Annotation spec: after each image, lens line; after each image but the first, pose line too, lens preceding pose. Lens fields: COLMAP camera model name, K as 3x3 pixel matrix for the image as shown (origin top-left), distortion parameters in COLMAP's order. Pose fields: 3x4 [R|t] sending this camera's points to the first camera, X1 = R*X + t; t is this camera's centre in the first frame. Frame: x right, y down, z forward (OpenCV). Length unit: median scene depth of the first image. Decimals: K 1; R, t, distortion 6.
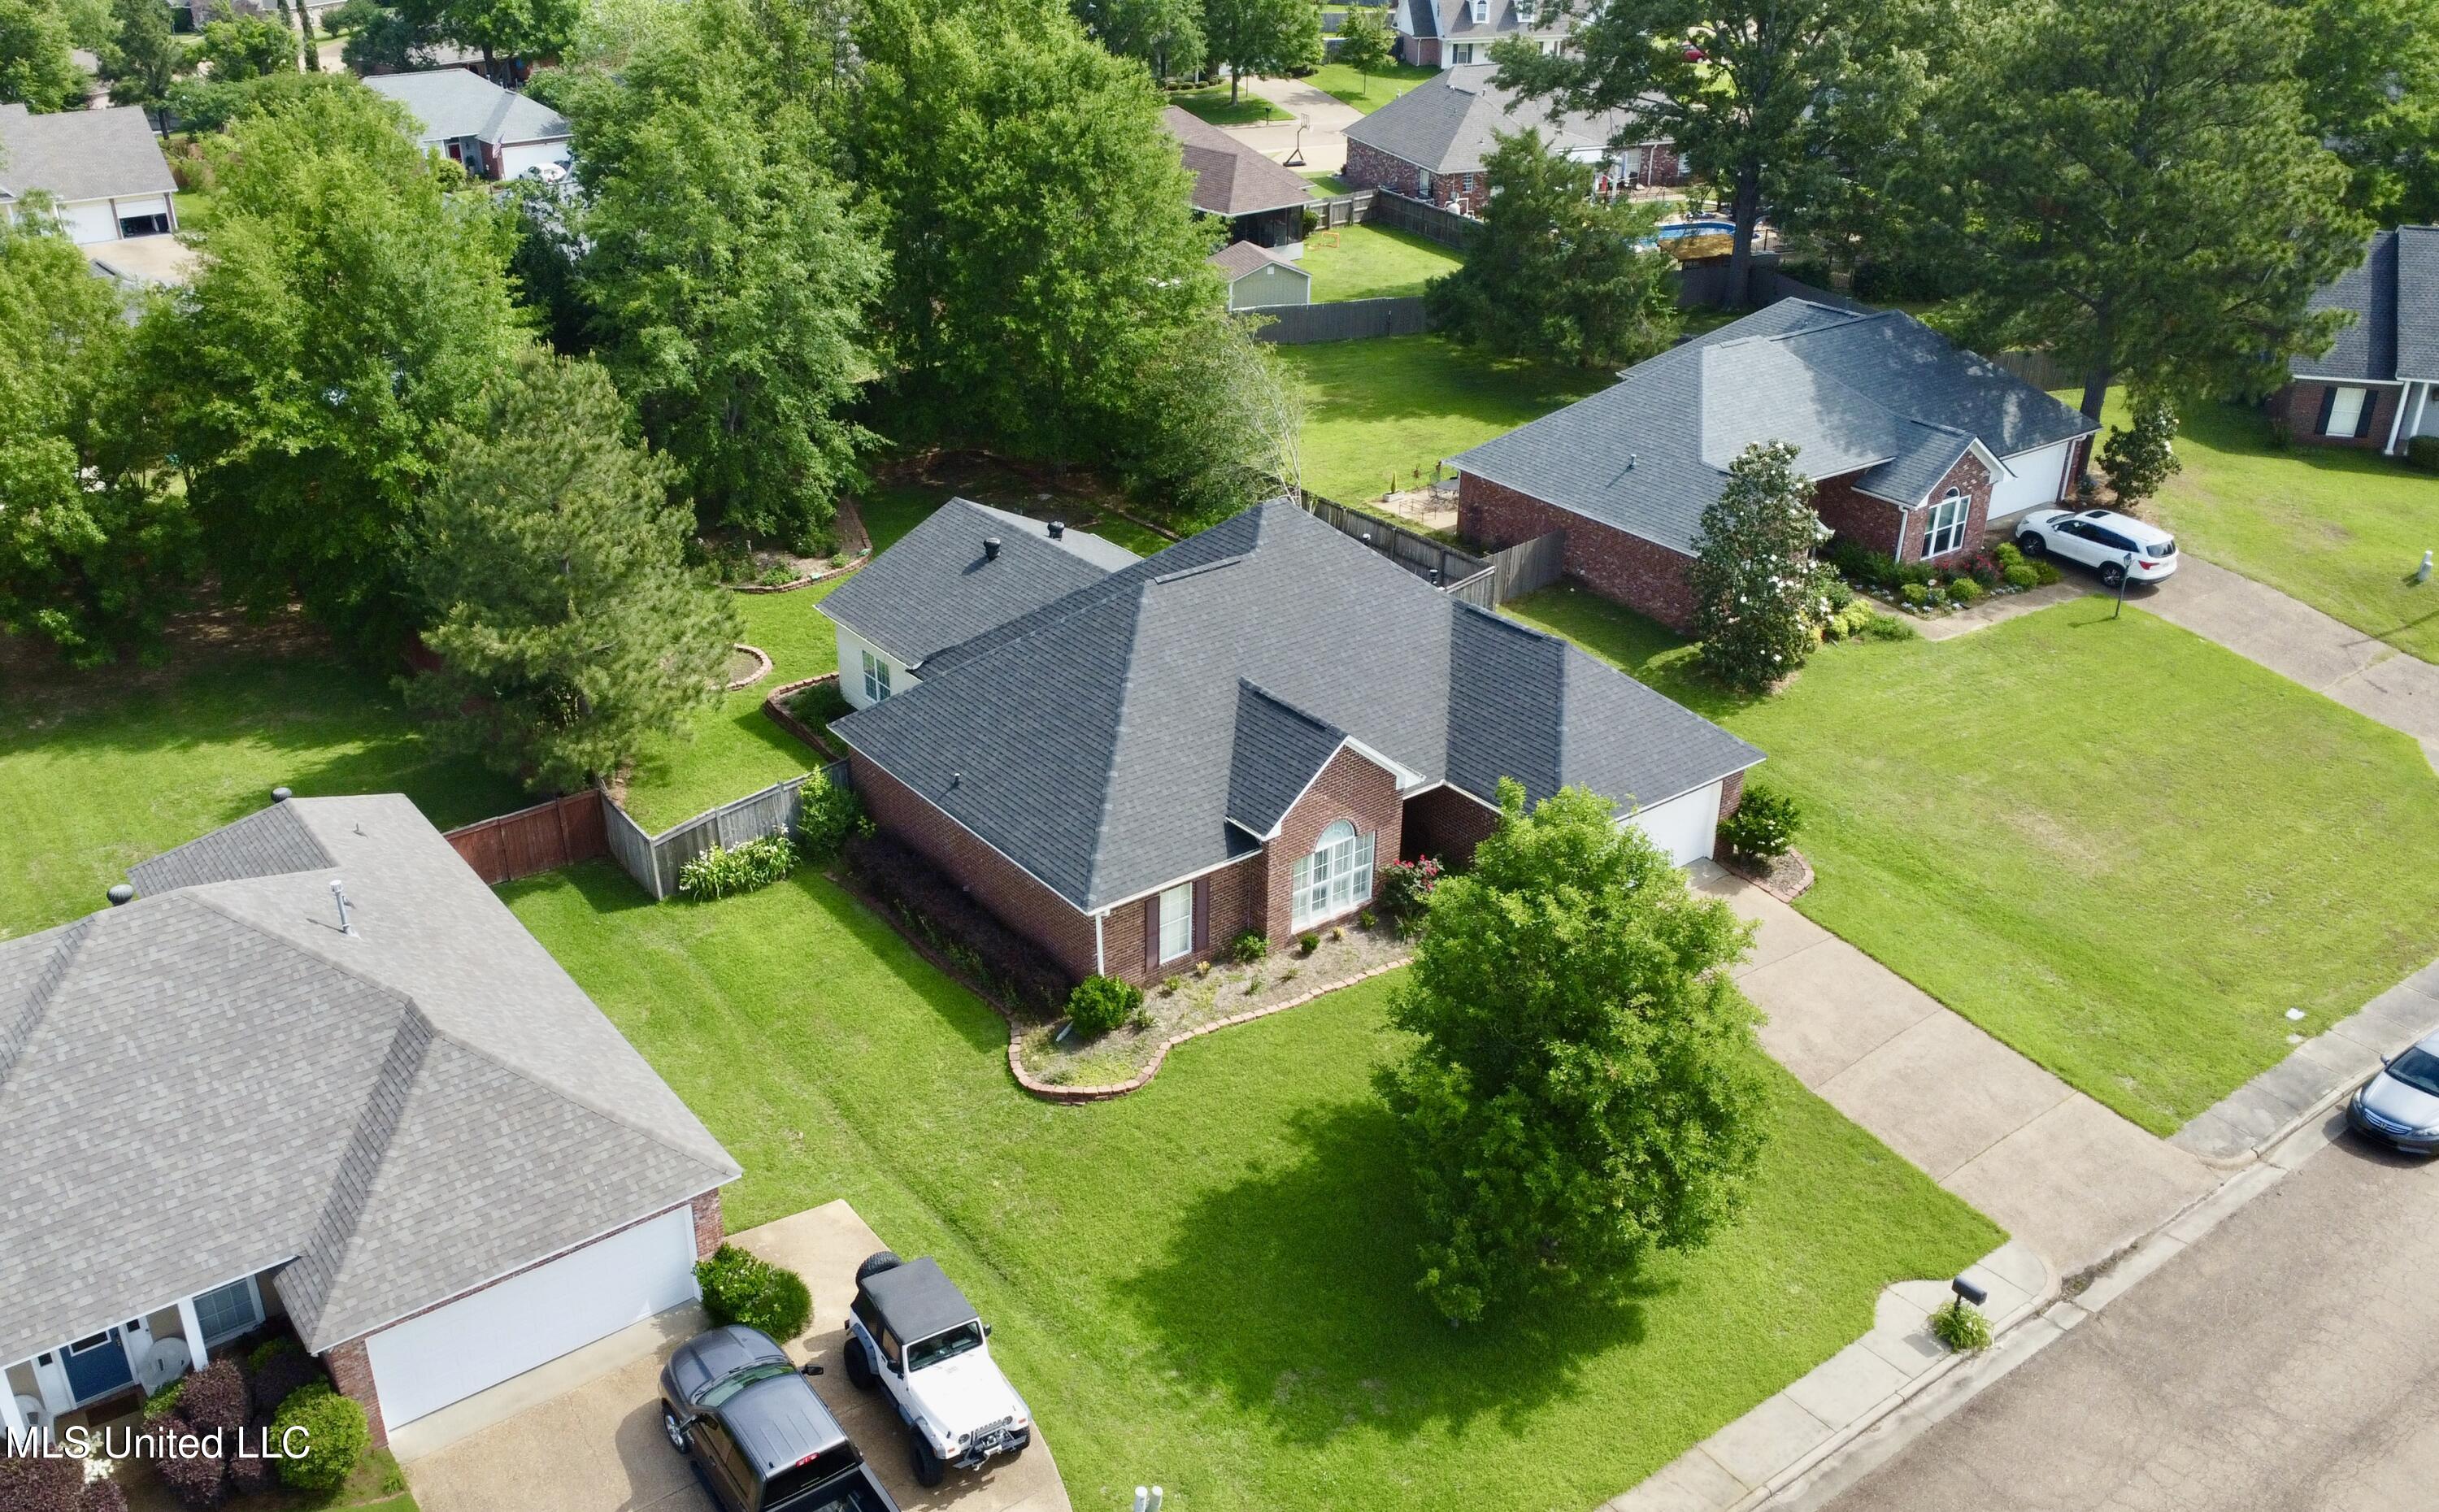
lens RADIAL K [[1993.8, 0, 1092.1], [0, 1993.8, 781.5], [0, 0, 1]] dist [0.010337, 0.001043]
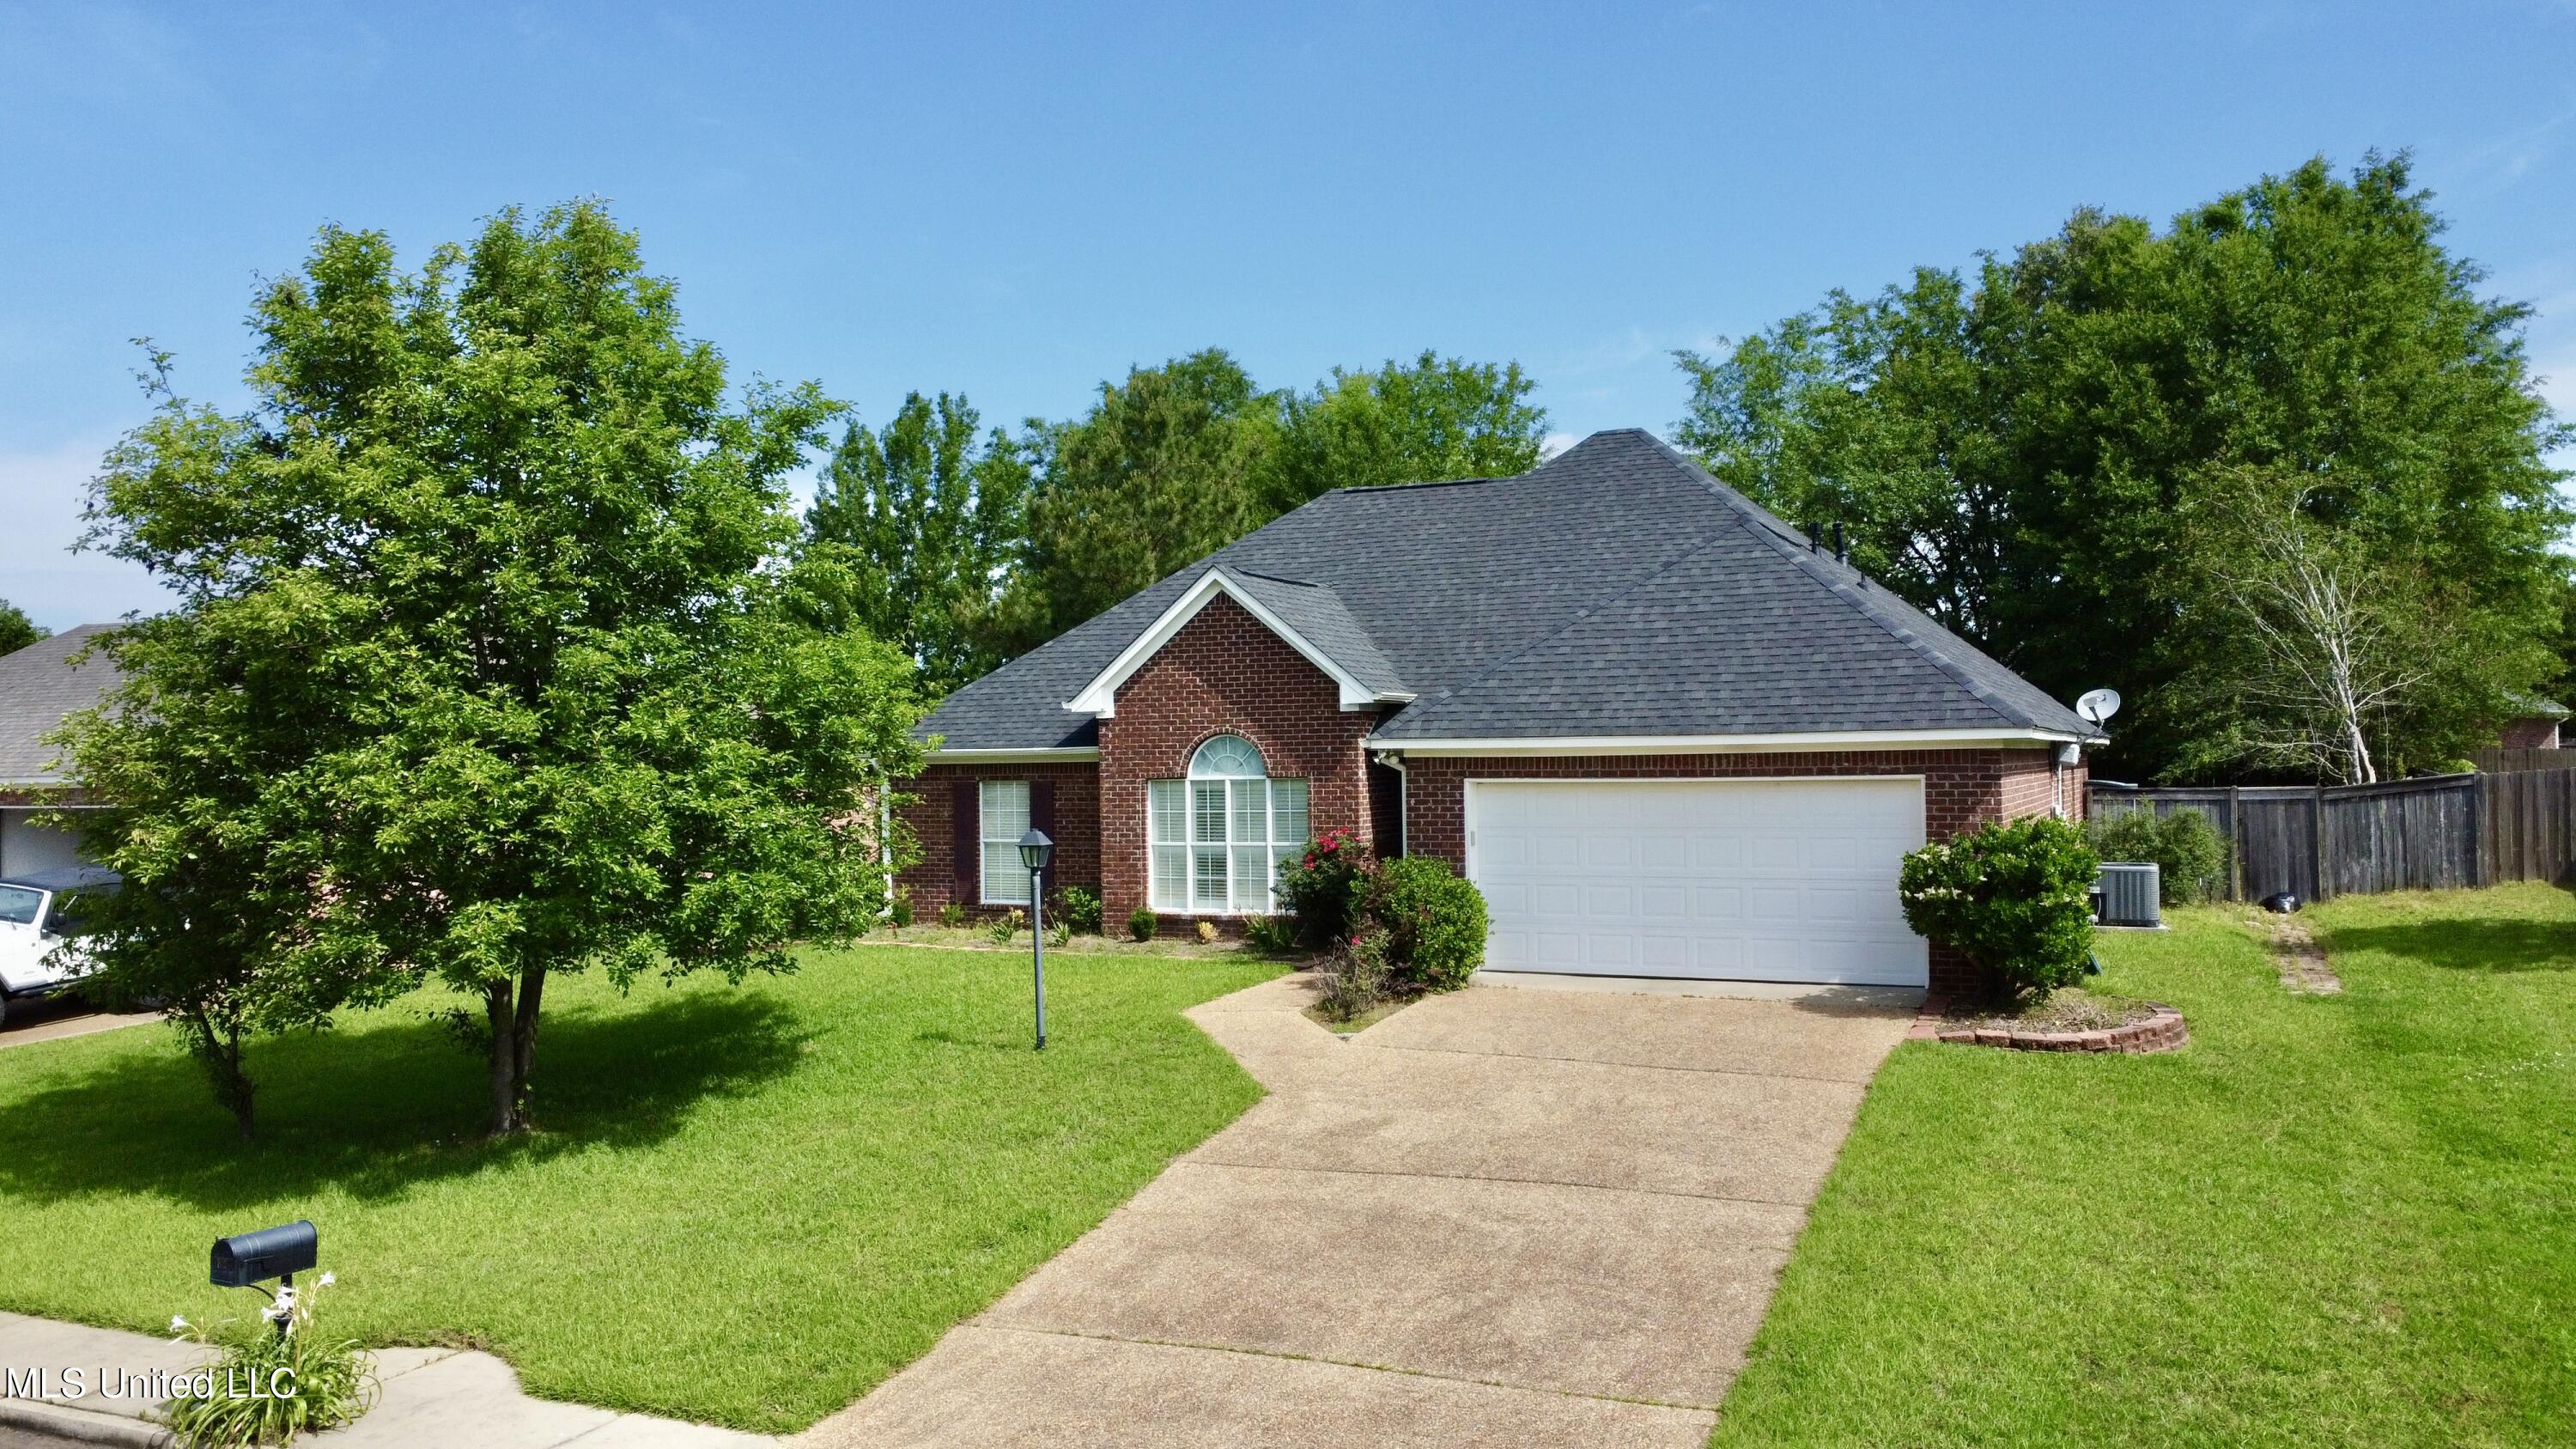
lens RADIAL K [[1919.2, 0, 1302.5], [0, 1919.2, 744.8], [0, 0, 1]] dist [0.014128, -0.006400]
pose [[0.500768, -0.000275, -0.865581, 0.638463], [-0.384392, 0.895914, -0.222669, 0.143442], [0.775548, 0.444228, 0.448539, 0.749177]]
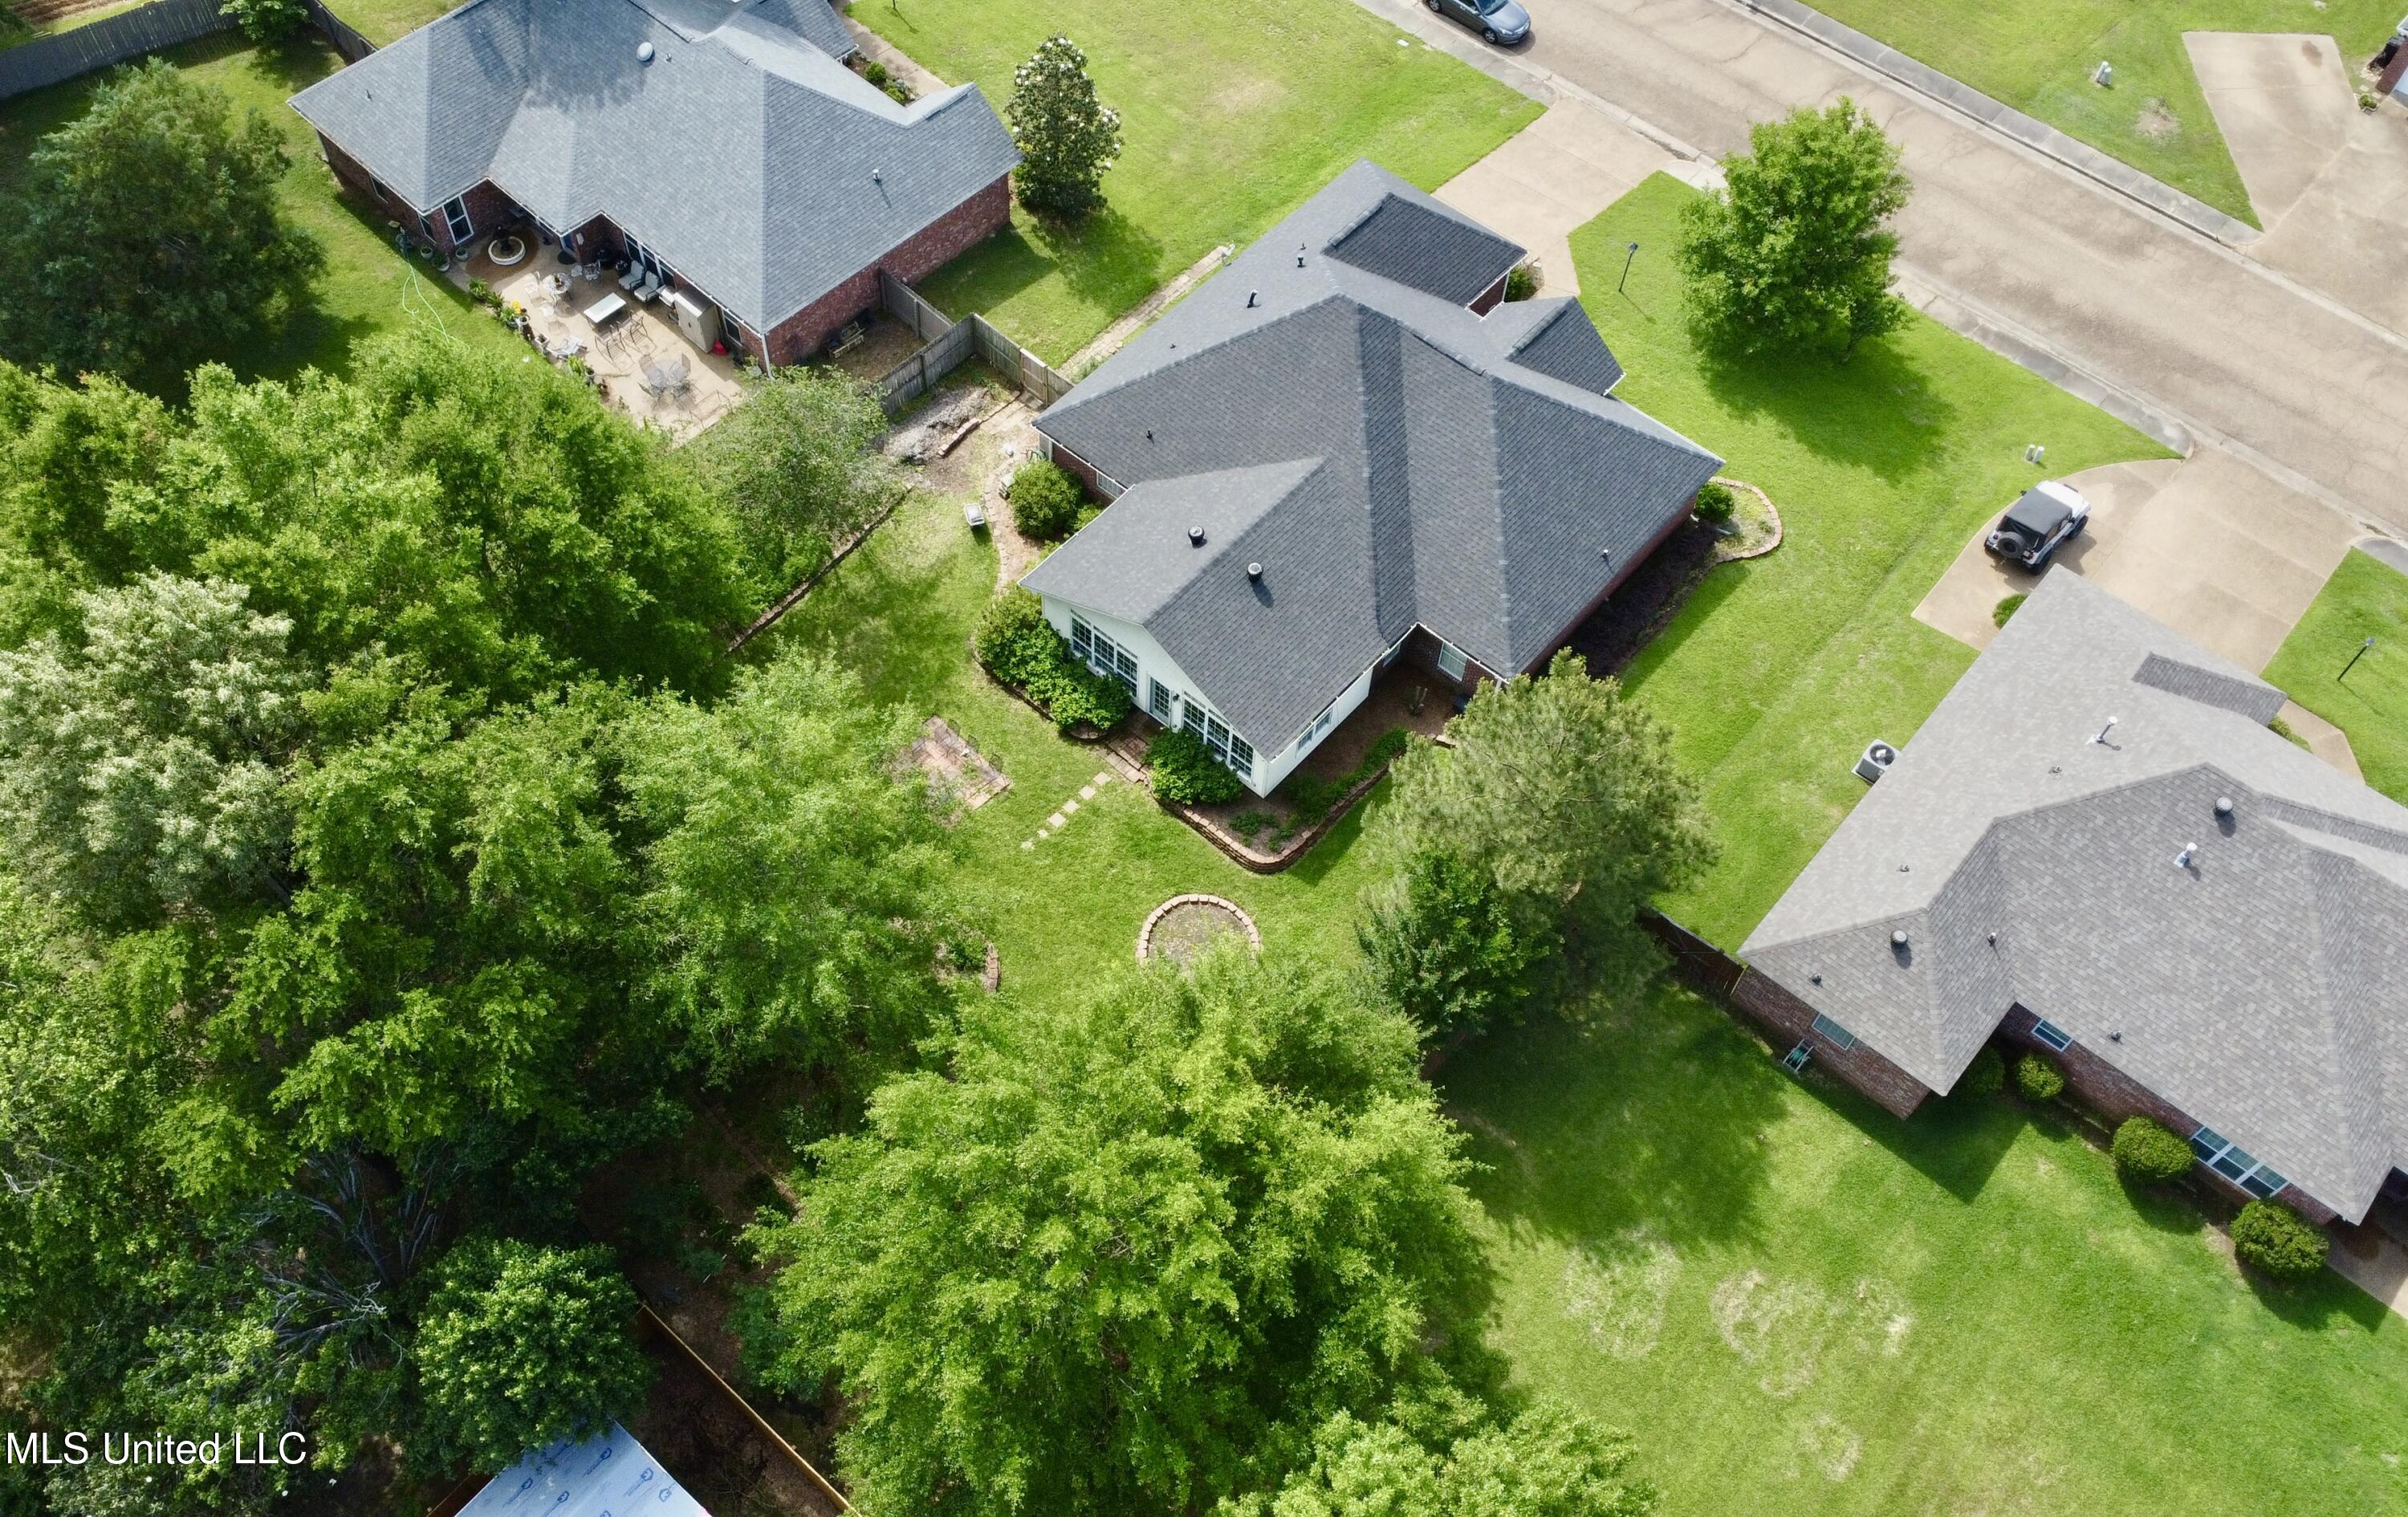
lens RADIAL K [[2093.8, 0, 1086.3], [0, 2093.8, 749.6], [0, 0, 1]] dist [0.007512, 0.006565]
pose [[-0.217314, -0.800547, 0.558479, -0.880675], [0.447972, 0.426542, 0.785737, -1.200706], [-0.867235, 0.420935, 0.265929, 1.002684]]
